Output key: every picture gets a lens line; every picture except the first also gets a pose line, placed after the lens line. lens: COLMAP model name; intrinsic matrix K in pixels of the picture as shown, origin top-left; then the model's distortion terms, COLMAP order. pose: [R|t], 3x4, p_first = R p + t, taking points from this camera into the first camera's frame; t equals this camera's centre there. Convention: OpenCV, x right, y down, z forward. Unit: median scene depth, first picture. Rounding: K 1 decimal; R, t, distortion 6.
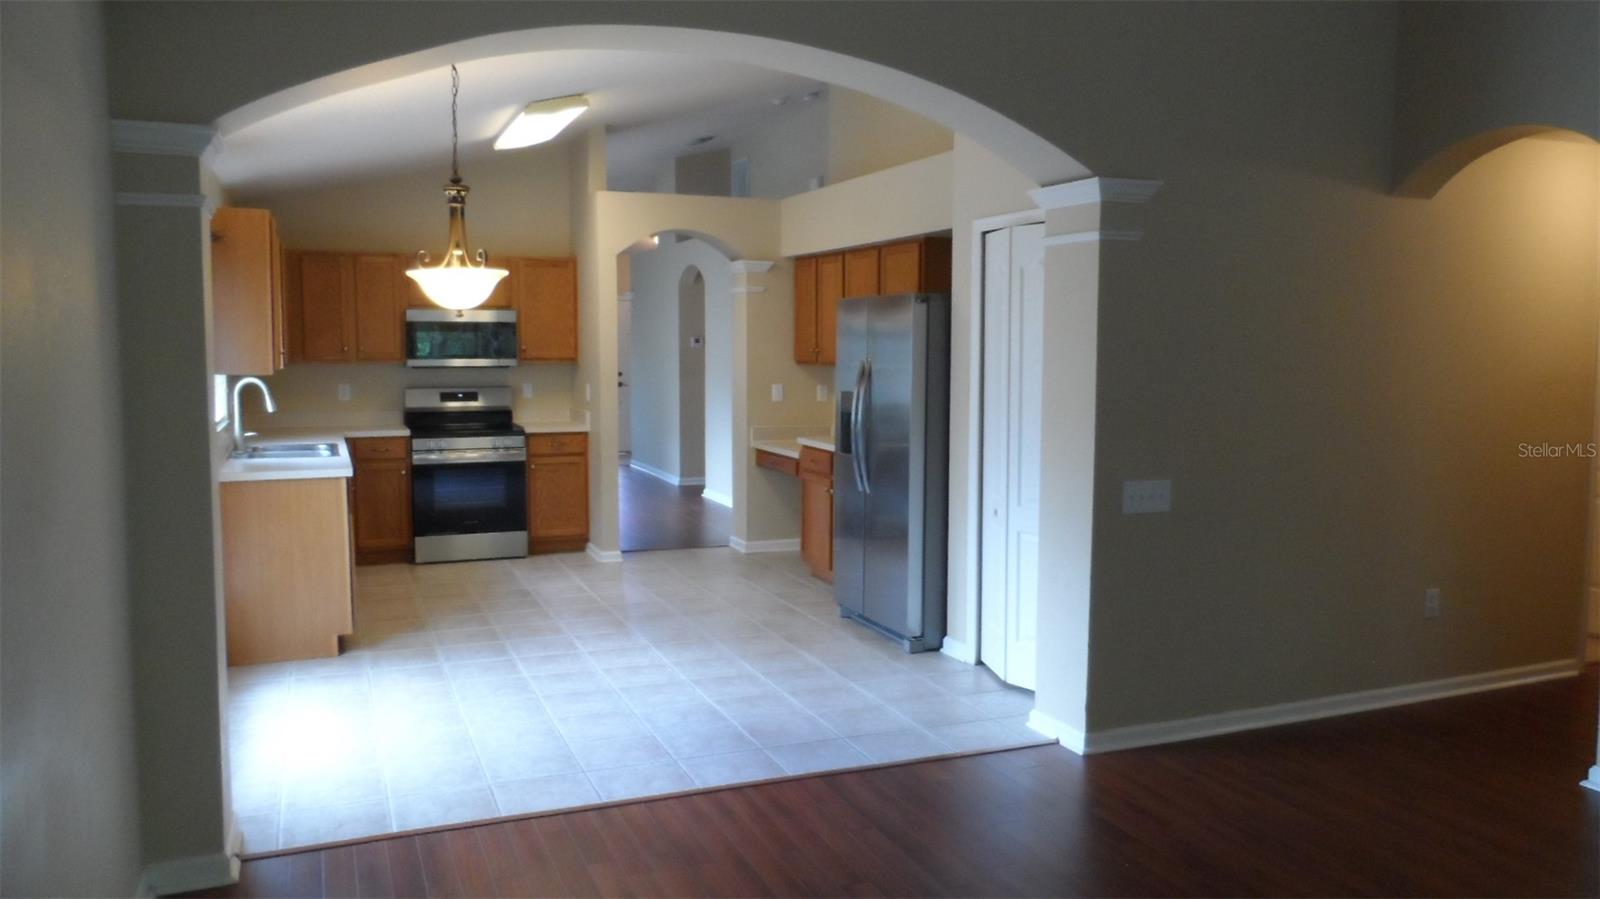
lens RADIAL K [[1219.0, 0, 808.2], [0, 1219.0, 450.5], [0, 0, 1]] dist [0.030200, 0.004585]
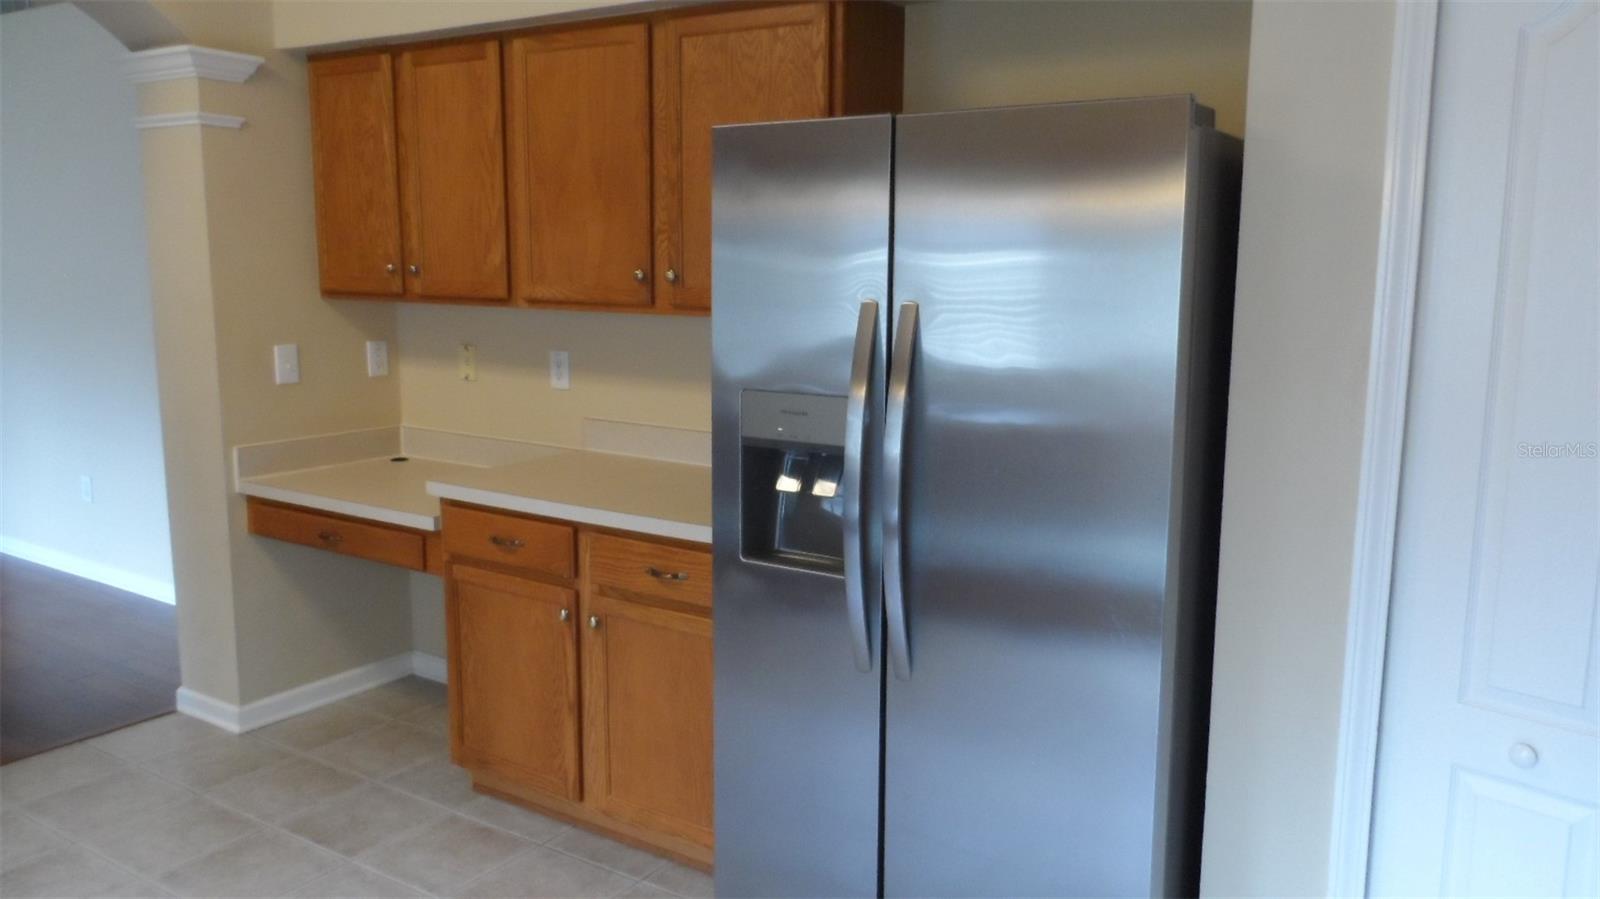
lens RADIAL K [[1219.0, 0, 808.2], [0, 1219.0, 450.5], [0, 0, 1]] dist [0.030200, 0.004585]
pose [[0.824305, -0.093767, 0.558328, -0.122284], [0.047462, 0.994163, 0.096890, -0.050889], [-0.564154, -0.053368, 0.823943, 0.529616]]
